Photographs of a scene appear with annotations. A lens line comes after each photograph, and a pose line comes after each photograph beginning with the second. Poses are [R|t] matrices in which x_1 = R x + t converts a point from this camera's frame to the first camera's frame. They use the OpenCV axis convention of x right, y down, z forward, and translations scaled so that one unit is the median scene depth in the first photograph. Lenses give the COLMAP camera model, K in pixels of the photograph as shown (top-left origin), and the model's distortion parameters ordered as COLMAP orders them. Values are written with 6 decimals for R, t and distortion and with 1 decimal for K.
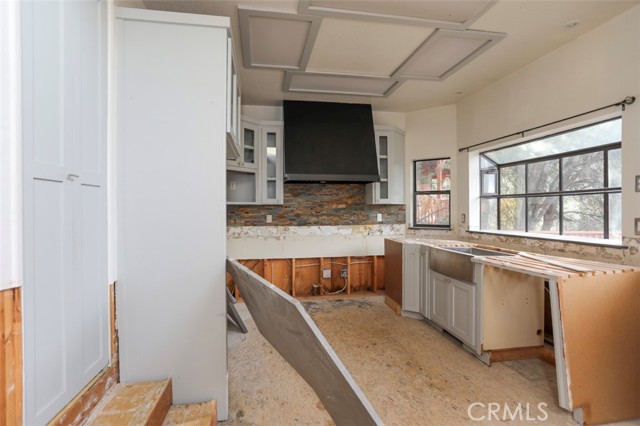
lens RADIAL K [[322.1, 0, 316.6], [0, 322.1, 210.6], [0, 0, 1]] dist [-0.035755, 0.015422]
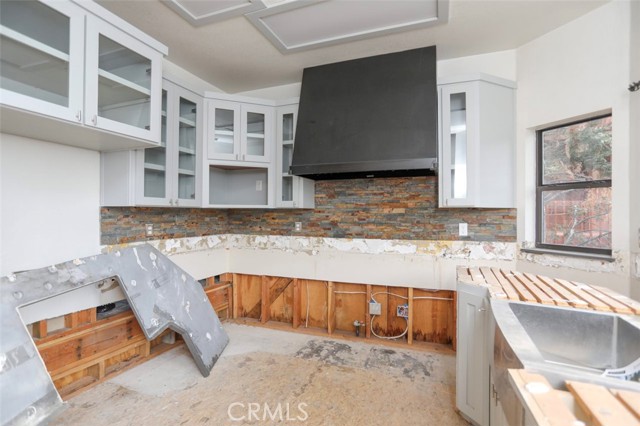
lens RADIAL K [[312.2, 0, 320.5], [0, 312.2, 213.6], [0, 0, 1]] dist [-0.037528, 0.017870]
pose [[0.854134, 0.006881, -0.520008, 0.285439], [-0.011539, 0.999917, -0.005721, -0.002609], [0.519926, 0.010887, 0.854142, 0.377416]]
